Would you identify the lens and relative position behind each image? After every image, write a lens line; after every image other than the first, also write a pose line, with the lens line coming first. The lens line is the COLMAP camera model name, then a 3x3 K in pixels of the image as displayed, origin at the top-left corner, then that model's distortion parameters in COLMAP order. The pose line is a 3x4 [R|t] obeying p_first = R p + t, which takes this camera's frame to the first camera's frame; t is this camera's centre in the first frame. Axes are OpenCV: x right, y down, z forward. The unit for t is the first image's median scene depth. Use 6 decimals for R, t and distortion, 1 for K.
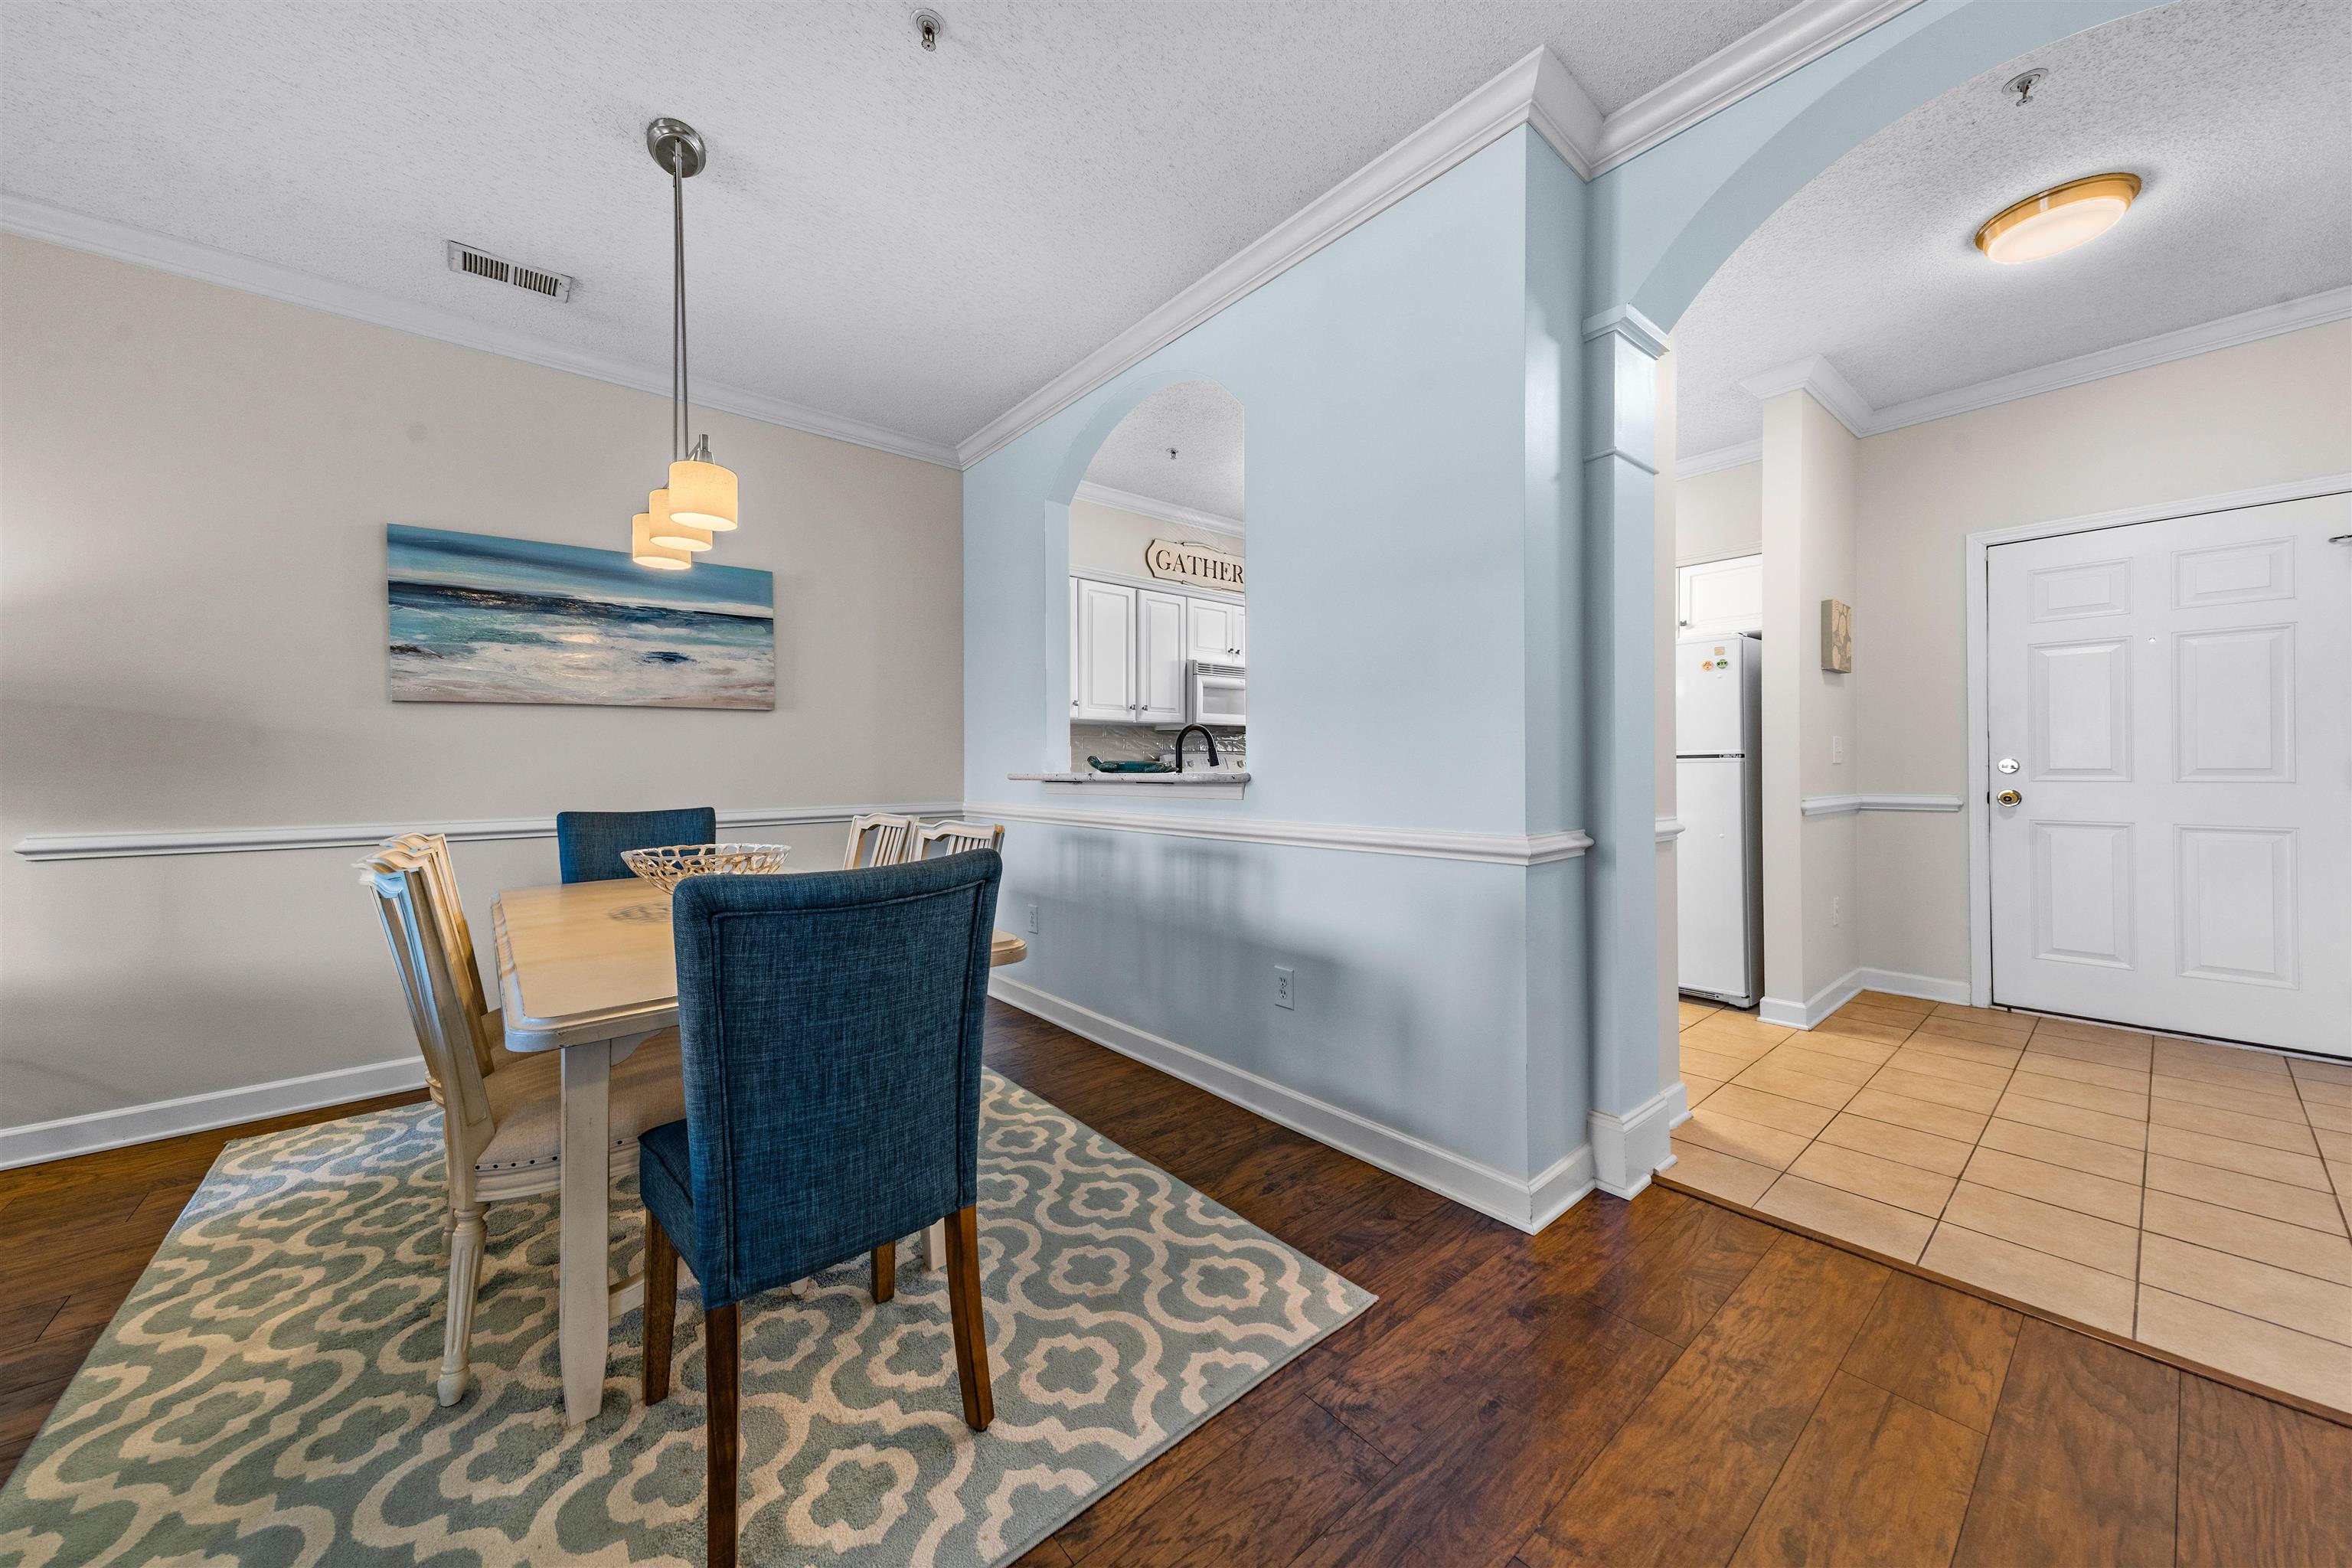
lens RADIAL K [[825.0, 0, 1167.9], [0, 825.0, 759.2], [0, 0, 1]] dist [0.024135, -0.002680]
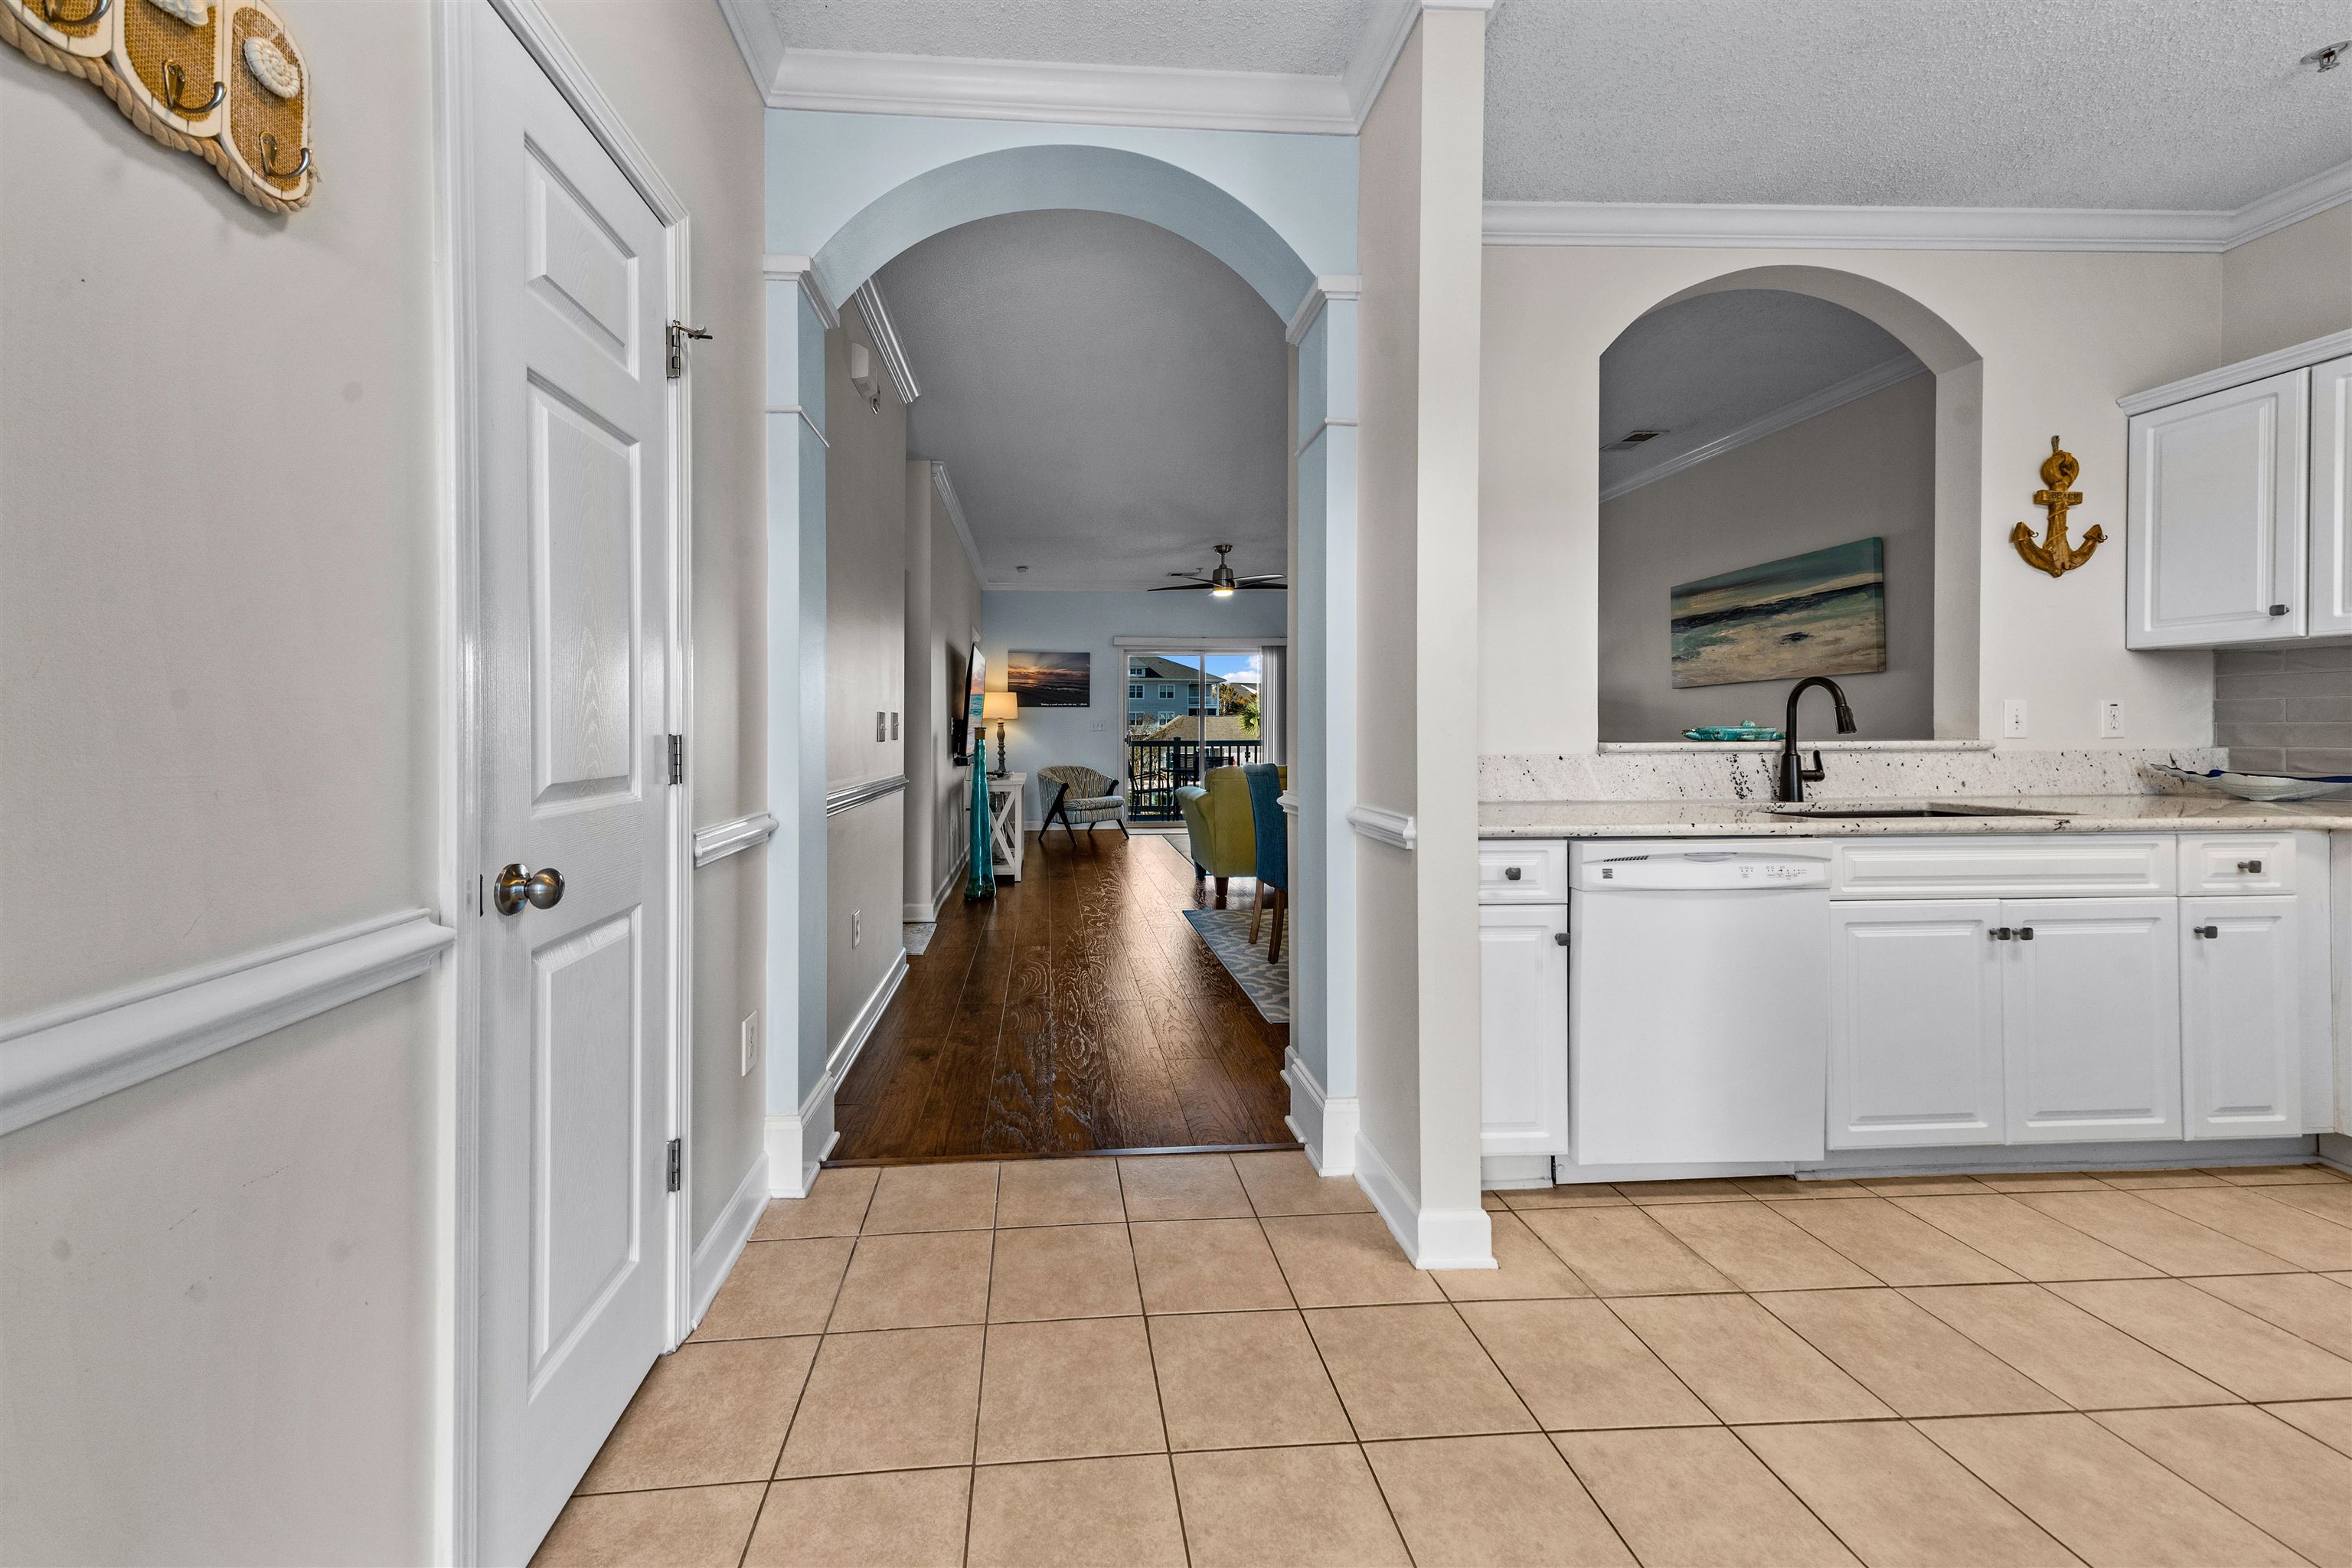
lens RADIAL K [[815.3, 0, 1094.4], [0, 815.3, 720.3], [0, 0, 1]] dist [0.021060, -0.001826]
pose [[-0.592357, 0.003513, -0.805668, 1.150082], [0.017437, 0.999812, -0.008462, -0.011165], [0.805487, -0.019061, -0.592307, 1.046345]]
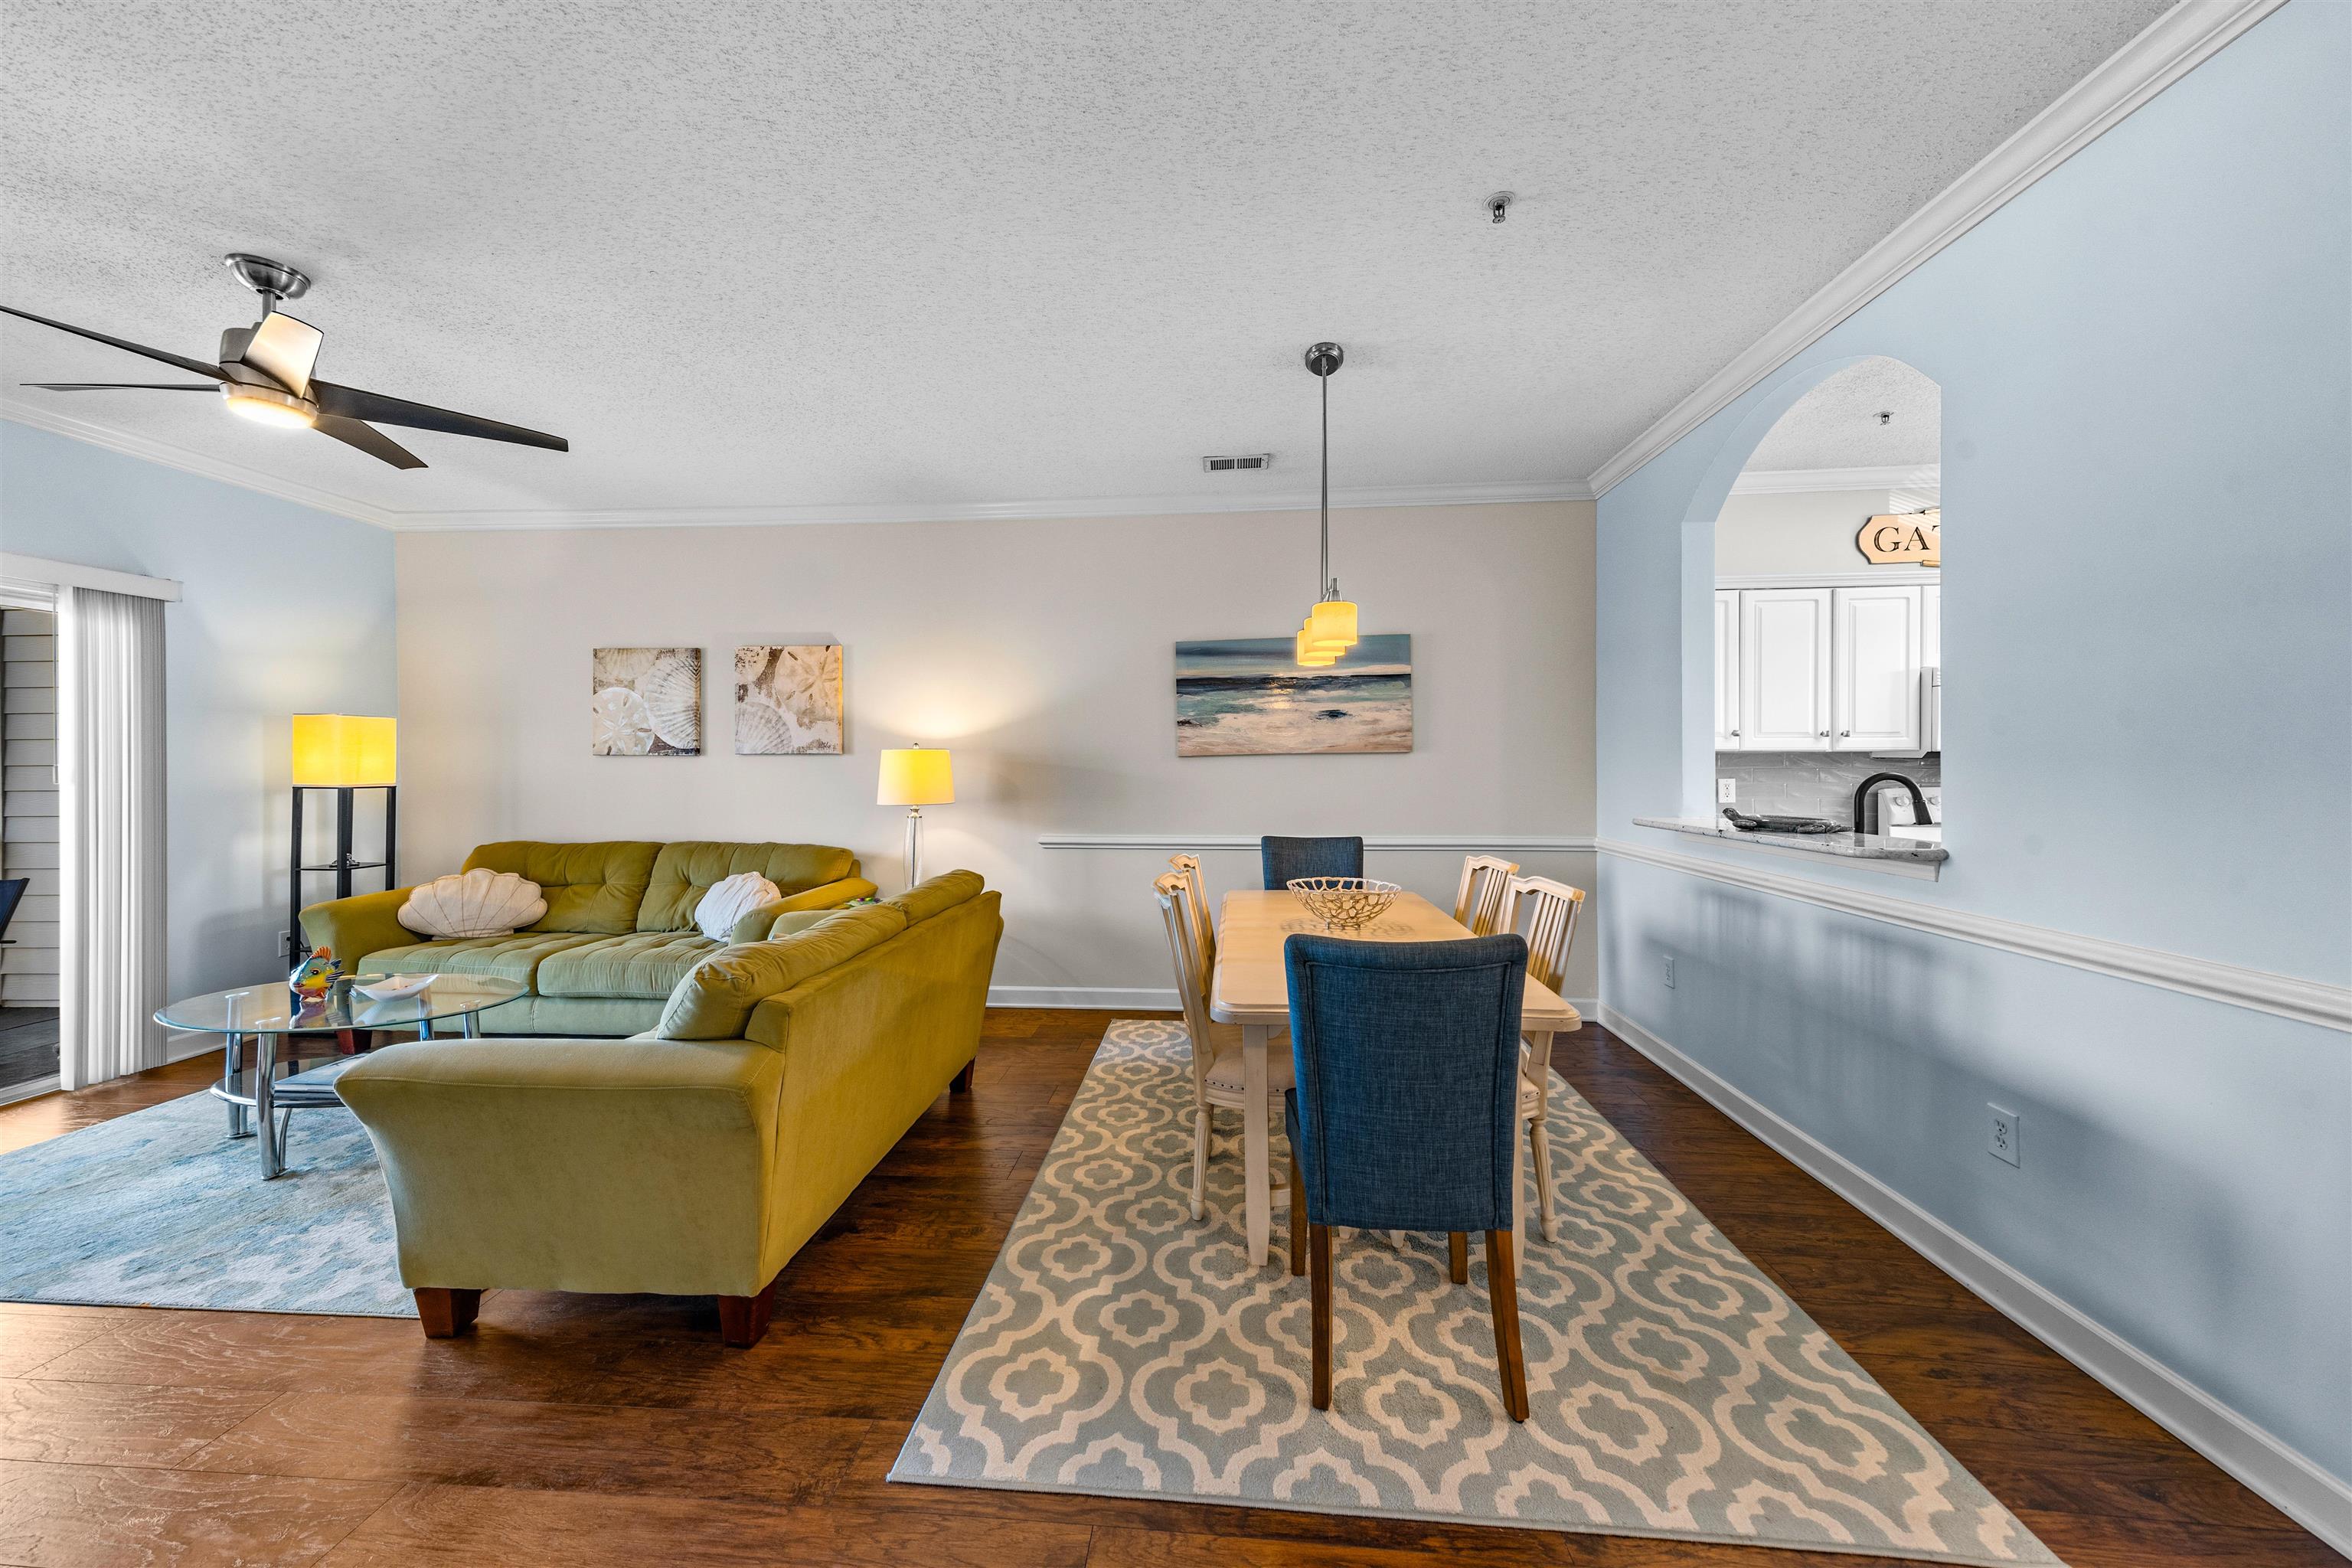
lens RADIAL K [[825.0, 0, 1163.3], [0, 825.0, 768.4], [0, 0, 1]] dist [0.024135, -0.002680]
pose [[0.709593, 0.006459, -0.704583, 0.122463], [0.005985, 0.999867, 0.015194, -0.071588], [0.704587, -0.014998, 0.709459, -0.090803]]
